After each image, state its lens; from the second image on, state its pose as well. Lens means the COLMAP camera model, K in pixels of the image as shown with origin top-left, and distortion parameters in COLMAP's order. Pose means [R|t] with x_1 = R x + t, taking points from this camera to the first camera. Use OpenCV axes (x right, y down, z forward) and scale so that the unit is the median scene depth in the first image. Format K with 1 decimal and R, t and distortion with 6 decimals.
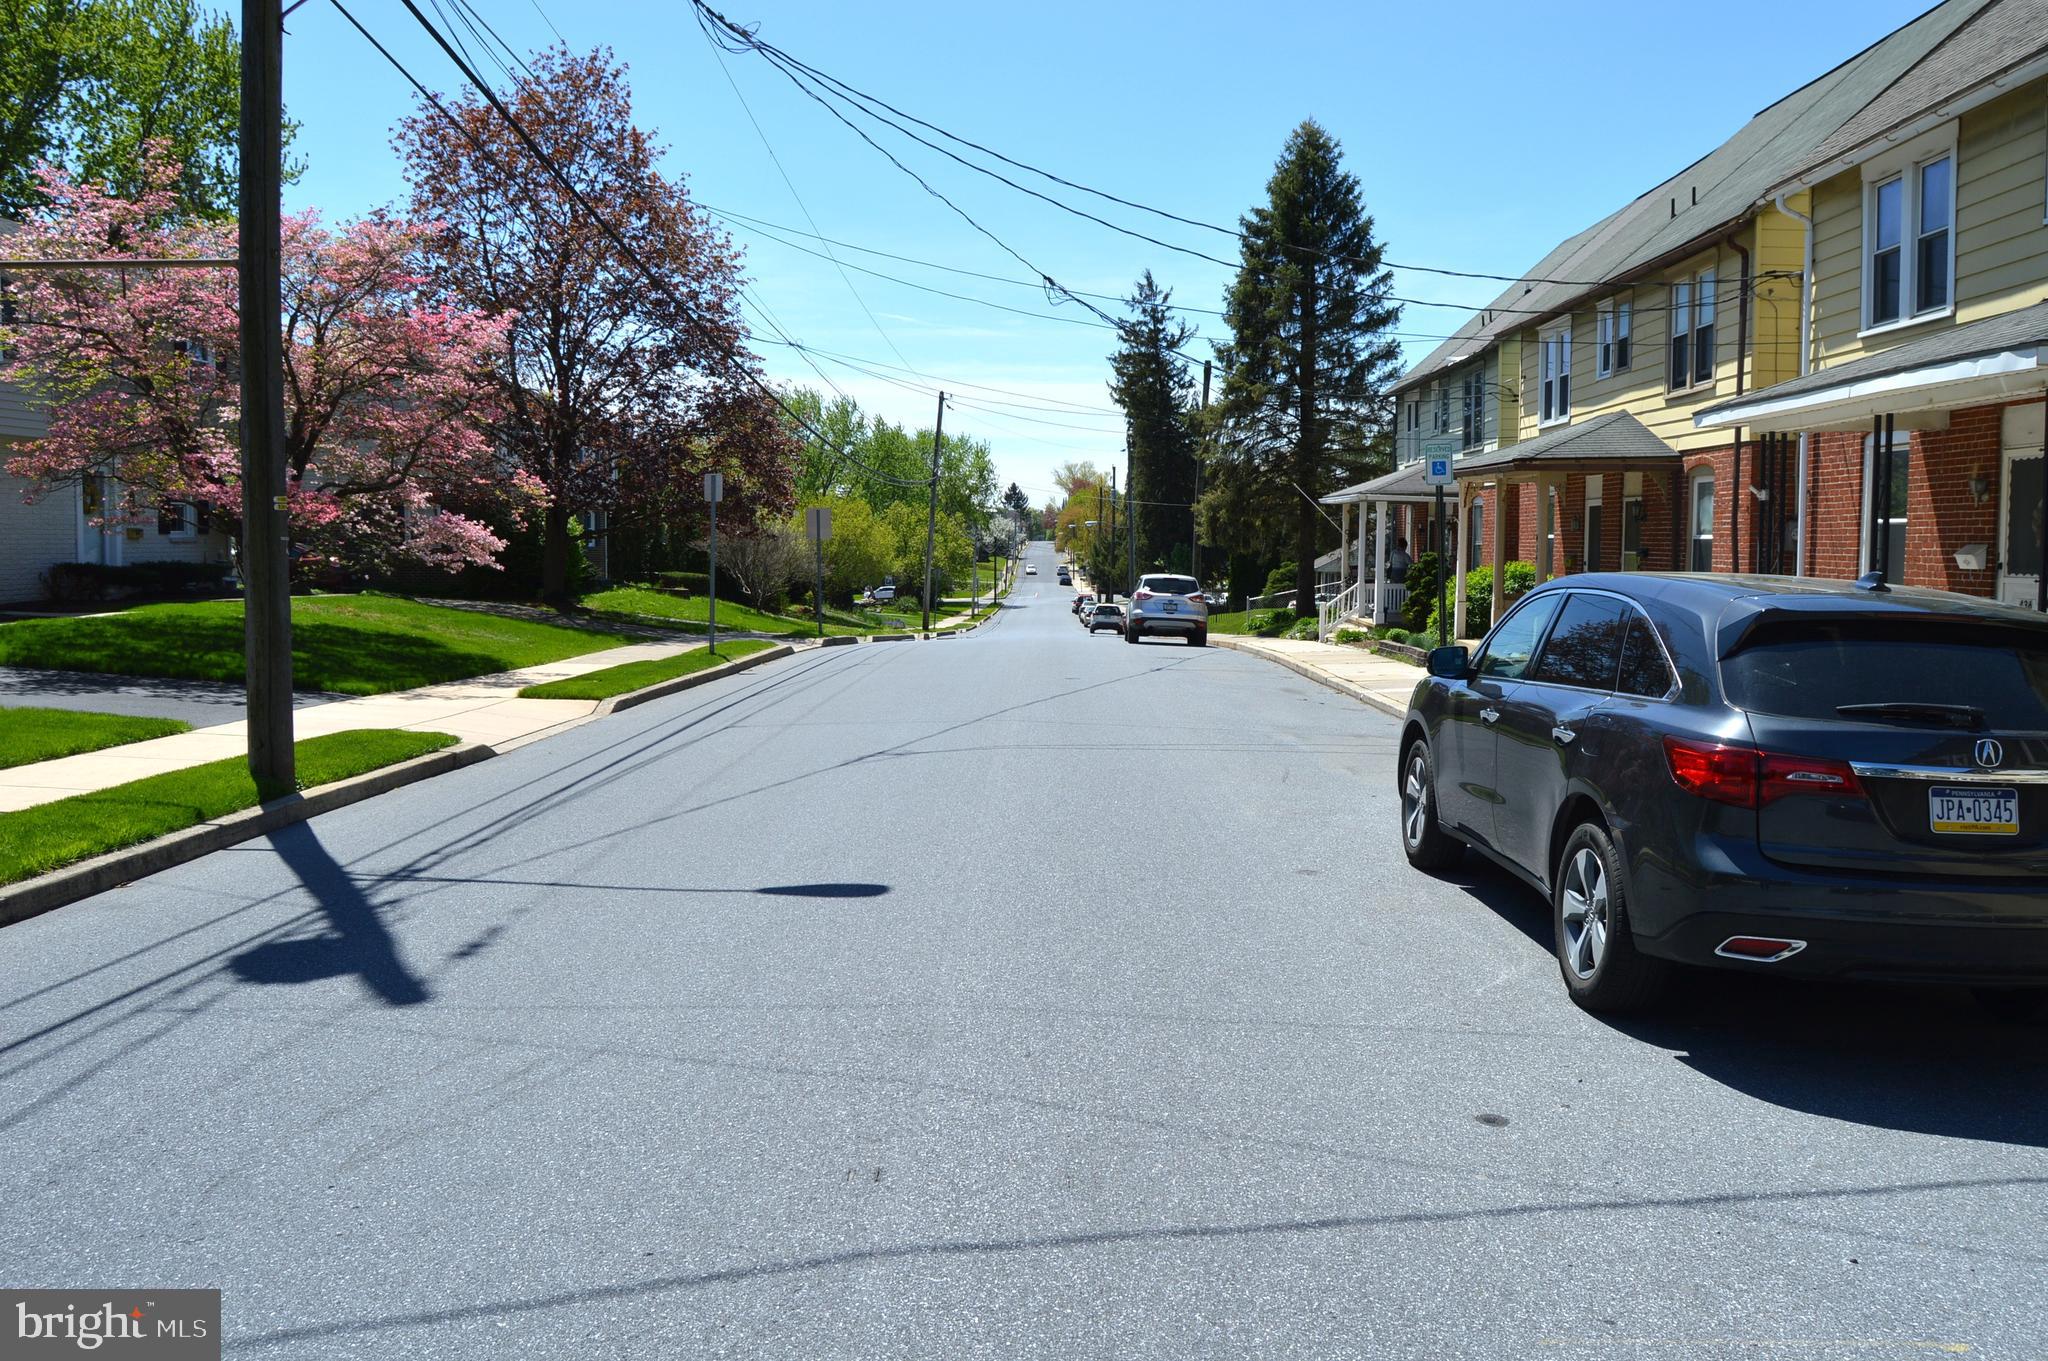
lens RADIAL K [[1632.2, 0, 1037.6], [0, 1632.2, 658.5], [0, 0, 1]] dist [-0.105632, 0.054906]
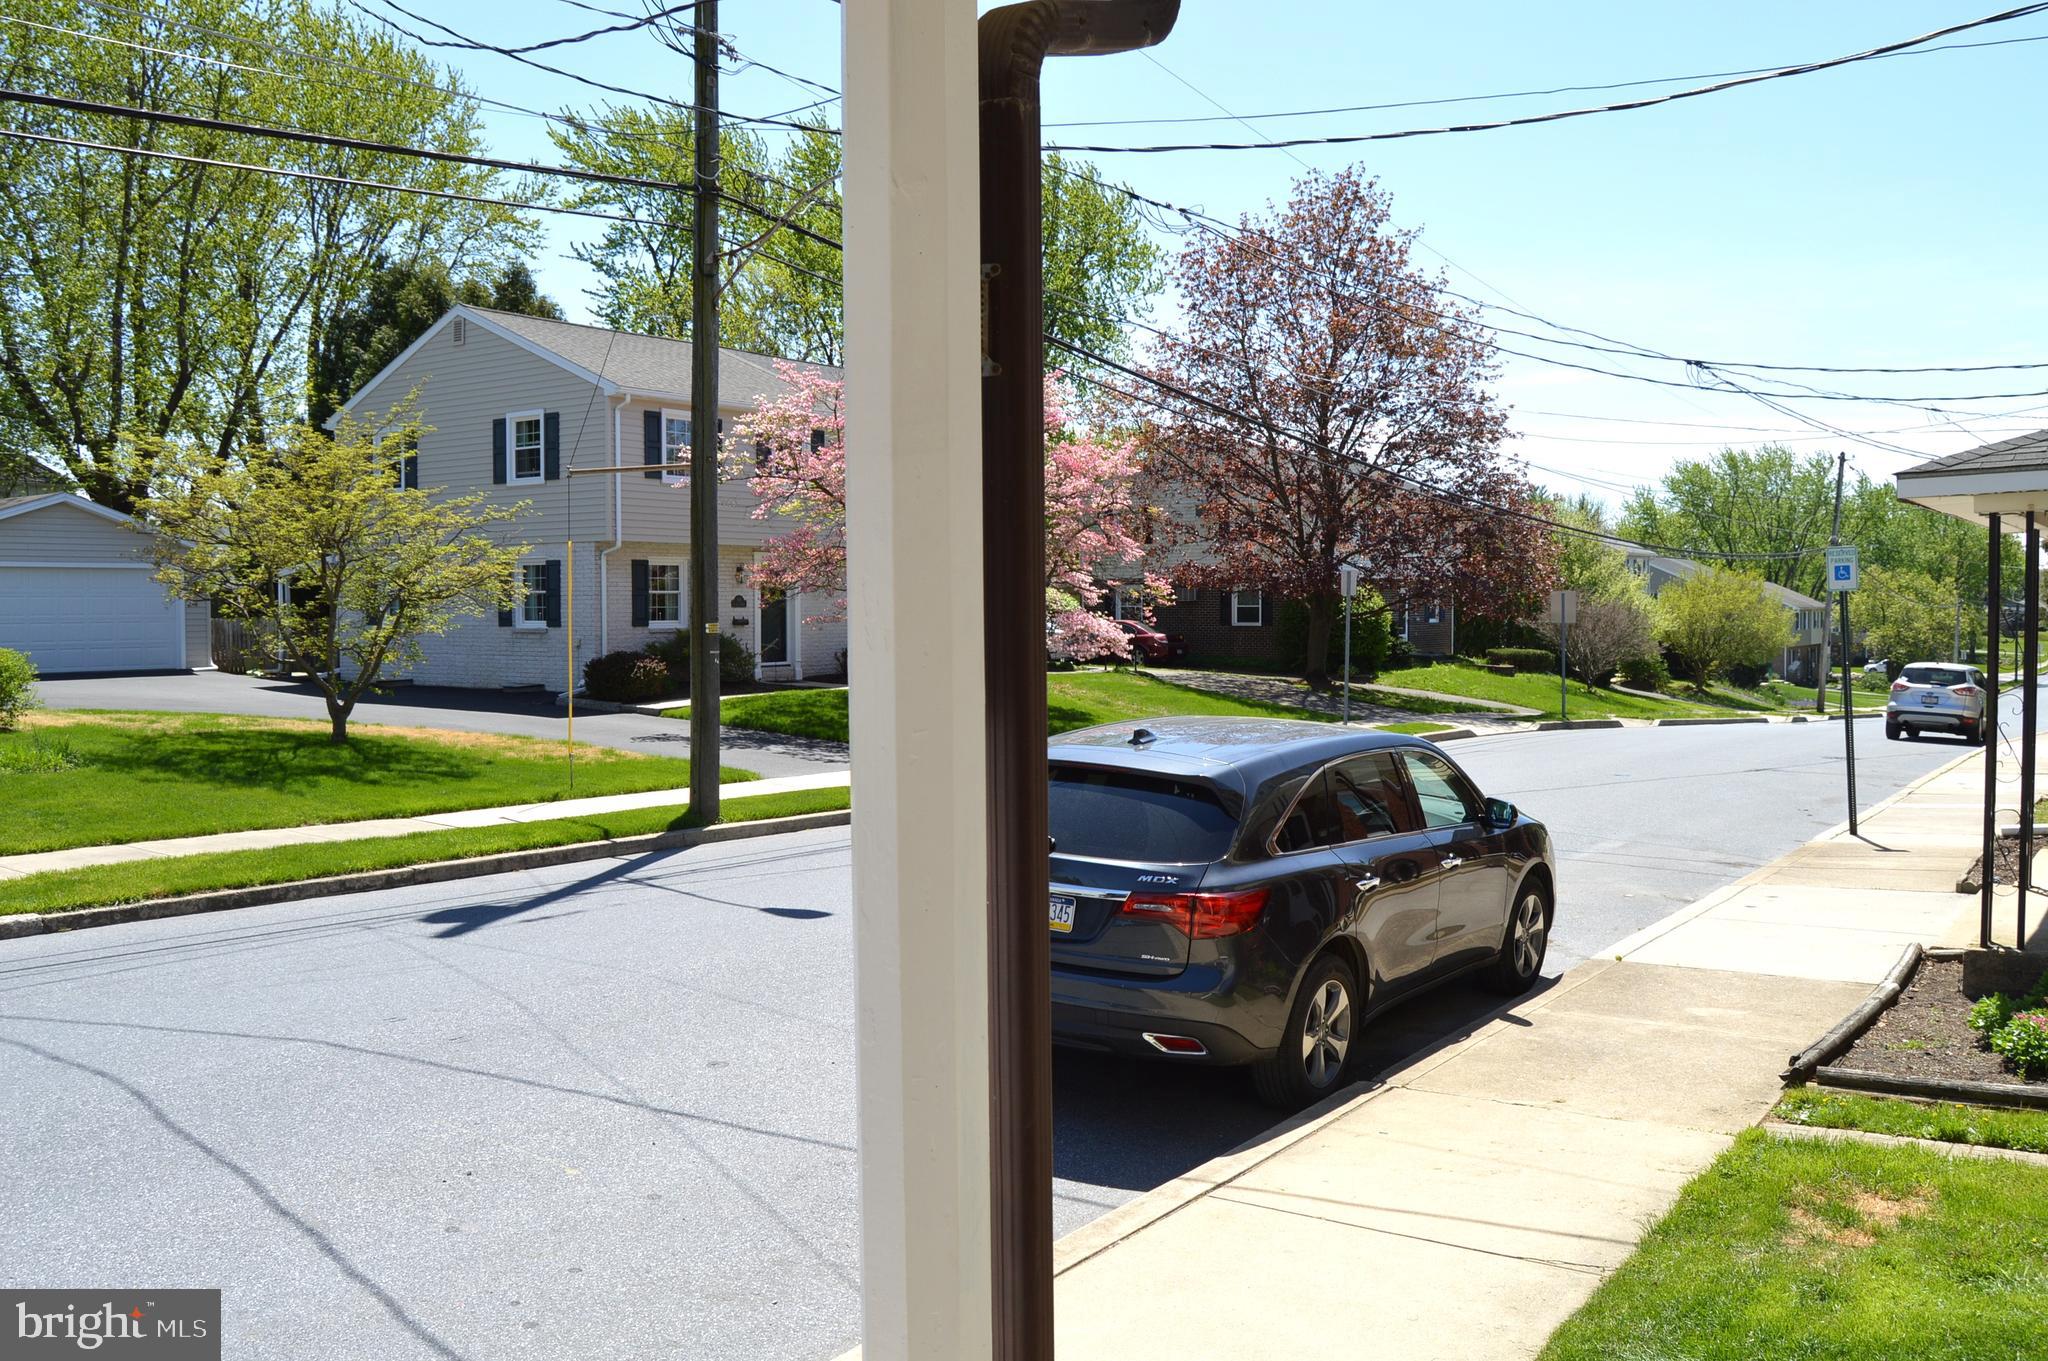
lens RADIAL K [[1686.7, 0, 1032.4], [0, 1686.7, 678.4], [0, 0, 1]] dist [-0.089990, 0.039257]
pose [[0.815515, 0.020369, -0.578378, 0.202454], [-0.036218, 0.999218, -0.015878, -0.011191], [0.577602, 0.033897, 0.815615, -0.025299]]
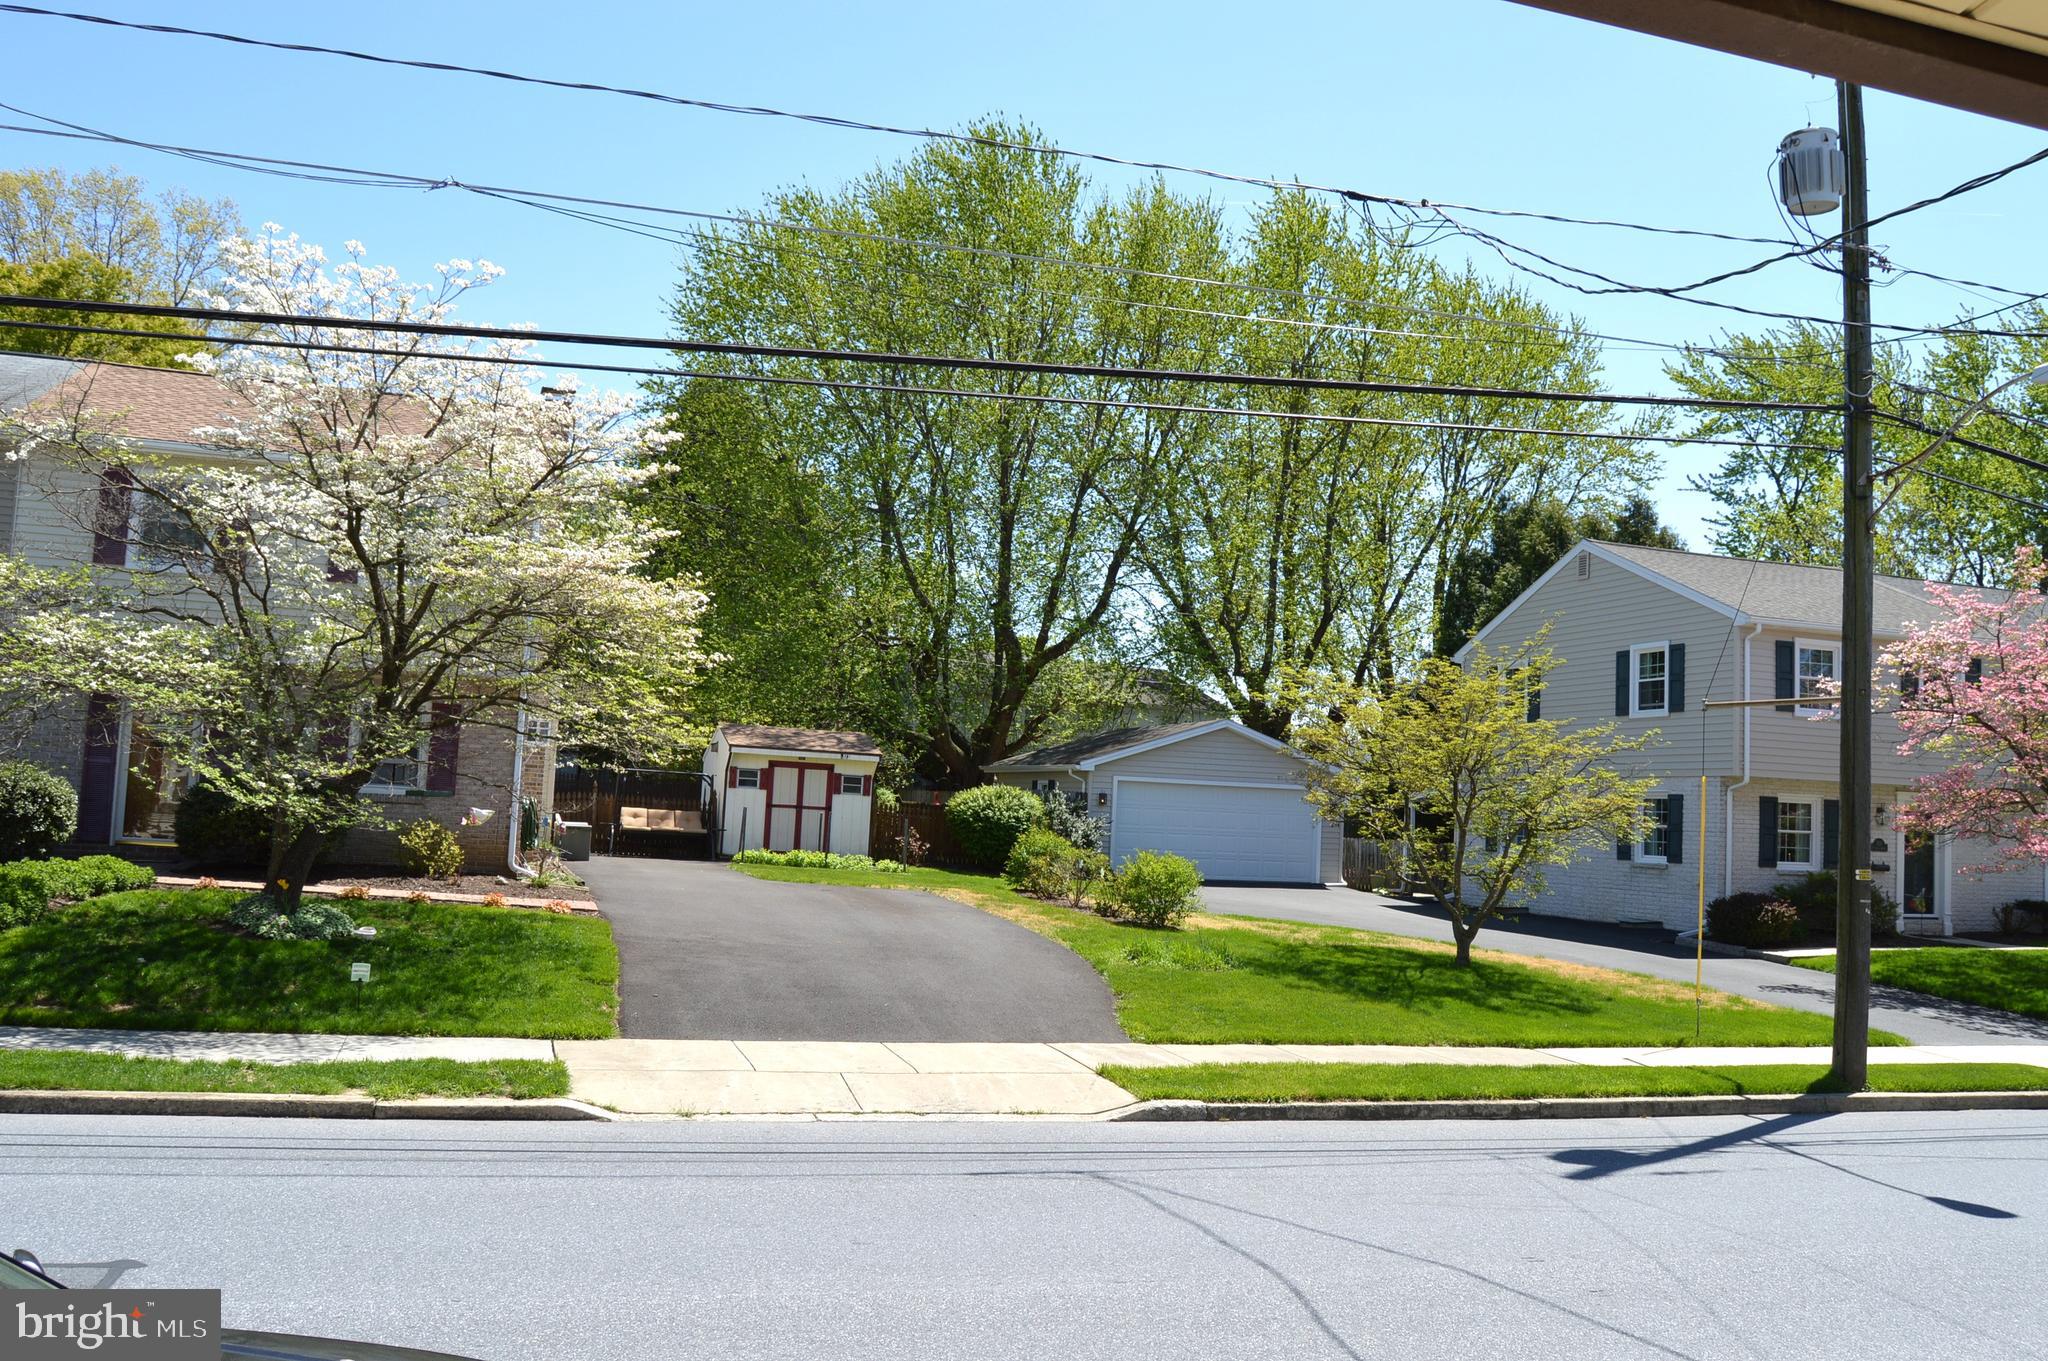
lens RADIAL K [[1686.7, 0, 1032.4], [0, 1686.7, 678.4], [0, 0, 1]] dist [-0.089990, 0.039257]
pose [[0.310144, -0.065469, -0.948432, 0.196101], [-0.110438, 0.988391, -0.104342, -0.011485], [0.944253, 0.137104, 0.299314, -0.029684]]
